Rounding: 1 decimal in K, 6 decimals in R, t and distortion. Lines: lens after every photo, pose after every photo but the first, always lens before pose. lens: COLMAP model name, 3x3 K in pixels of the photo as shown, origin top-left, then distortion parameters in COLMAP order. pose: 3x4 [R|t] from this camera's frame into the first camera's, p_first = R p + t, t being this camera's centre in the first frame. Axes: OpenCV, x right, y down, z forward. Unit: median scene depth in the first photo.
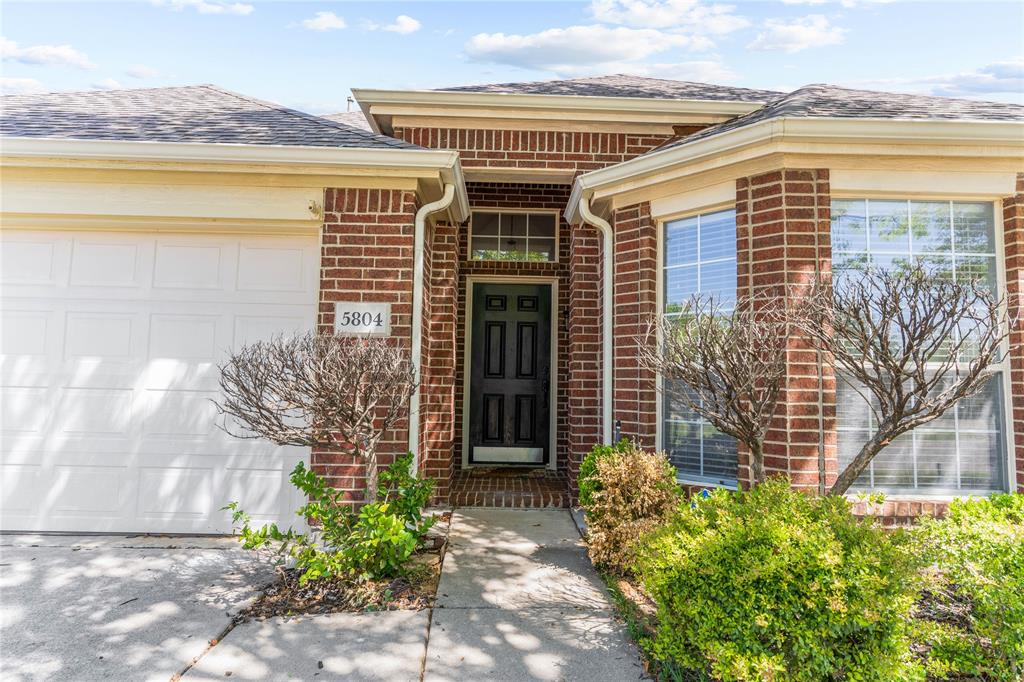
lens RADIAL K [[591.5, 0, 514.6], [0, 591.5, 345.1], [0, 0, 1]] dist [0.001036, 0.000156]
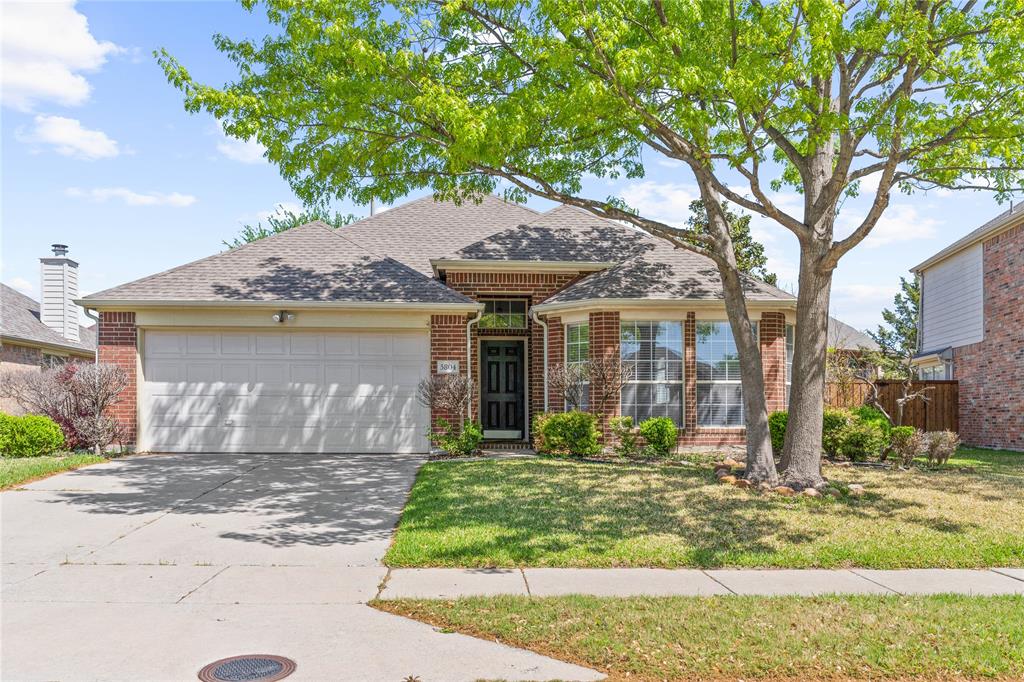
lens RADIAL K [[825.7, 0, 505.4], [0, 825.7, 342.0], [0, 0, 1]] dist [-0.001468, -0.000140]
pose [[0.999705, -0.015499, 0.018681, -0.069779], [0.016059, 0.999416, -0.030170, -0.038793], [-0.018203, 0.030461, 0.999370, -2.463614]]
